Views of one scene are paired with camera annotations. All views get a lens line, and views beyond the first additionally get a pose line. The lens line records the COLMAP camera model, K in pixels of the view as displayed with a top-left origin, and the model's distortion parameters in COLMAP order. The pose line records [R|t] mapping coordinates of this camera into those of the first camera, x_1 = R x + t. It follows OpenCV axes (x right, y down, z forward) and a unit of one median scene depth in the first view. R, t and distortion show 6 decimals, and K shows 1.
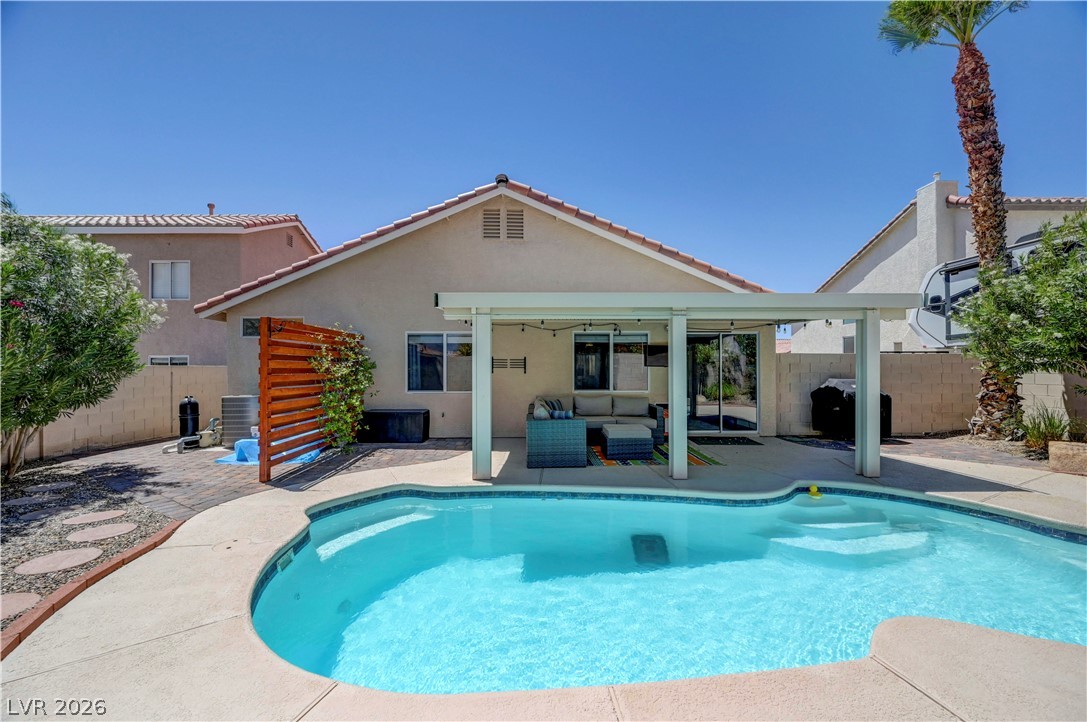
lens RADIAL K [[430.0, 0, 543.8], [0, 430.0, 360.7], [0, 0, 1]] dist [-0.001151, 0.000495]
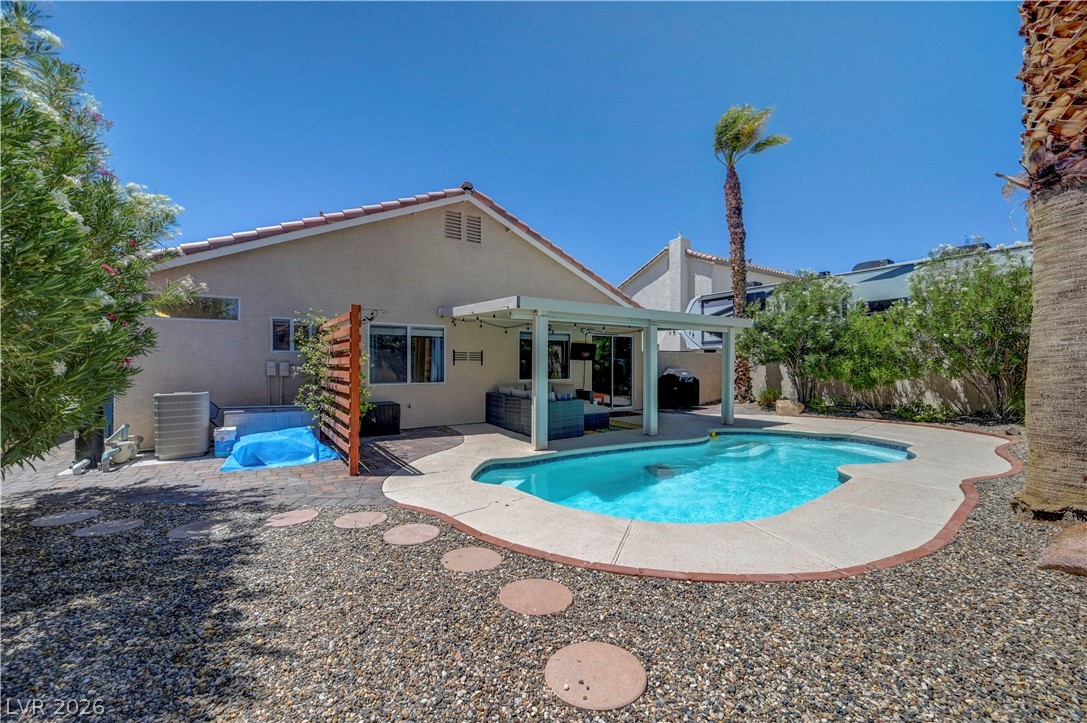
lens RADIAL K [[430.0, 0, 545.3], [0, 430.0, 364.5], [0, 0, 1]] dist [-0.001151, 0.000495]
pose [[0.843158, 0.000662, 0.537666, -0.516498], [-0.012883, 0.999737, 0.018972, 0.004136], [-0.537512, -0.022923, 0.842945, -0.032215]]
